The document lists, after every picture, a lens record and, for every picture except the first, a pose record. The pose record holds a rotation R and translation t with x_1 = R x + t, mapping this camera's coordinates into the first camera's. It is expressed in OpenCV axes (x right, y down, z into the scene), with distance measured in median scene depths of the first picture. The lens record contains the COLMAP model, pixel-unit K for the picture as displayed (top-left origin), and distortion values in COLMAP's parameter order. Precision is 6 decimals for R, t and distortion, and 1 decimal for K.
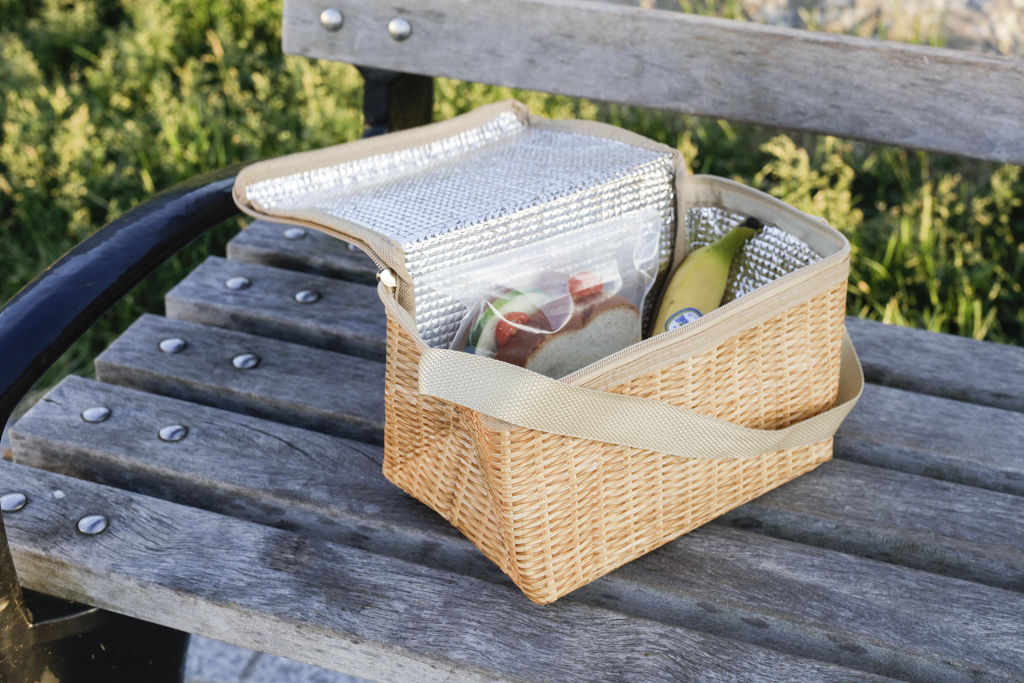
lens RADIAL K [[1591.0, 0, 512.0], [0, 1591.0, 341.5], [0, 0, 1]] dist [-0.022776, 0.076112]
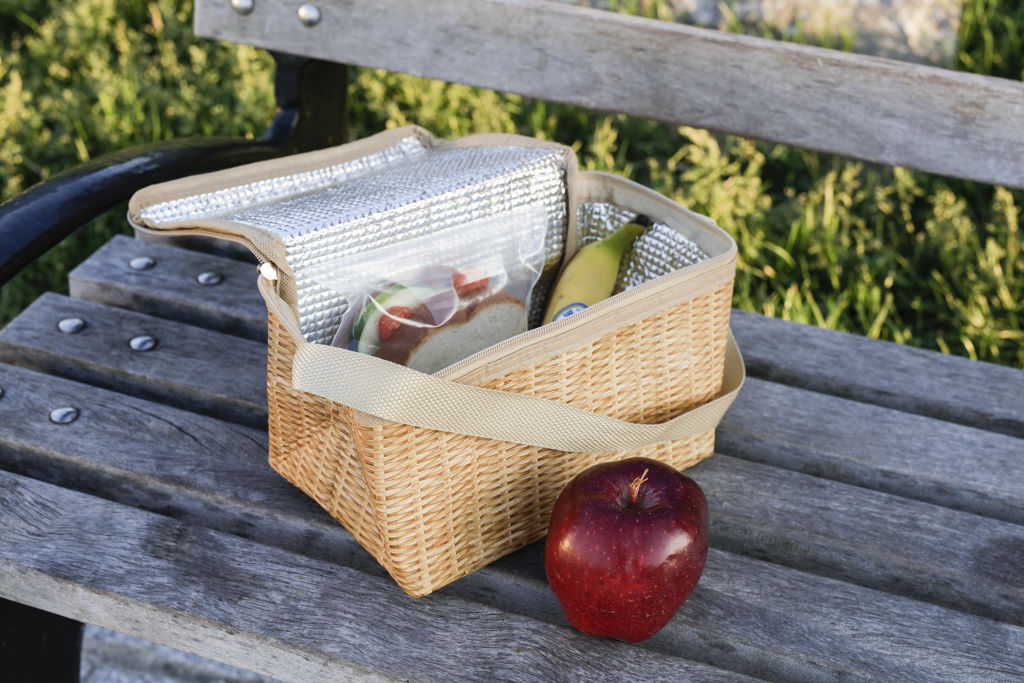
lens RADIAL K [[1485.8, 0, 512.0], [0, 1485.8, 341.5], [0, 0, 1]] dist [0.010346, -0.097545]
pose [[0.999243, 0.021880, 0.032162, 0.039853], [-0.022857, 0.999279, 0.030316, -0.024622], [-0.031475, -0.031029, 0.999023, 0.052138]]
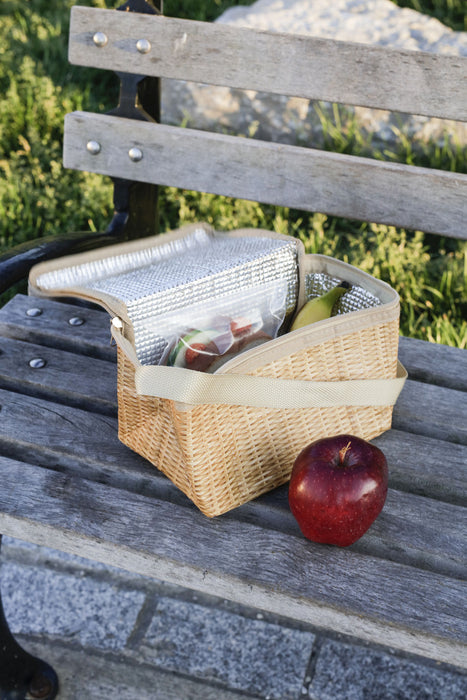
lens RADIAL K [[1015.7, 0, 233.5], [0, 1015.7, 350.0], [0, 0, 1]] dist [0.010346, -0.097545]
pose [[0.999896, 0.011698, 0.008450, 0.027600], [-0.012040, 0.999063, 0.041569, -0.051272], [-0.007955, -0.041667, 0.999100, -0.050204]]
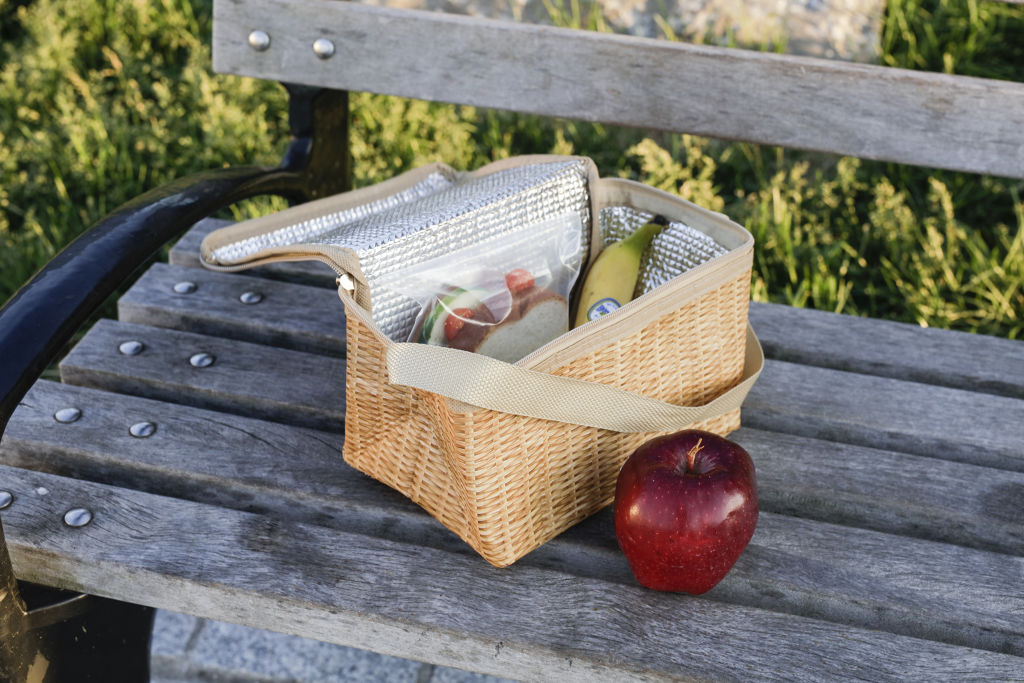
lens RADIAL K [[1485.8, 0, 512.0], [0, 1485.8, 341.5], [0, 0, 1]] dist [0.010346, -0.097545]
pose [[0.994378, -0.037165, 0.099156, -0.061960], [0.035556, 0.999207, 0.017941, -0.011824], [-0.099745, -0.014315, 0.994910, -0.034467]]
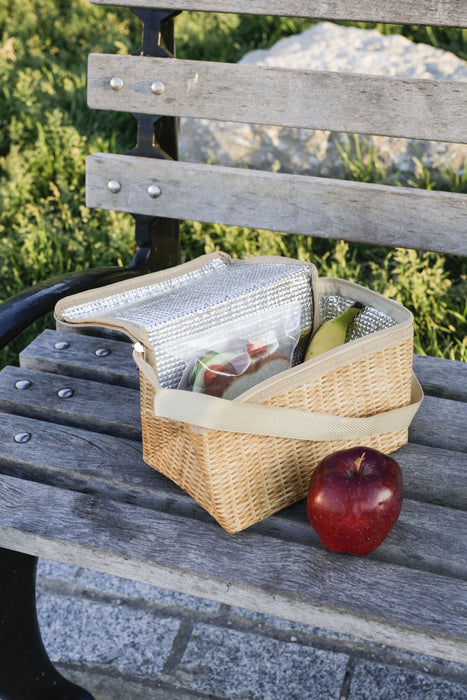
lens RADIAL K [[1015.7, 0, 233.5], [0, 1015.7, 350.0], [0, 0, 1]] dist [0.010346, -0.097545]
pose [[0.999159, -0.027033, -0.030826, 0.051360], [0.026983, 0.999634, -0.002029, -0.028914], [0.030869, 0.001195, 0.999523, -0.089240]]
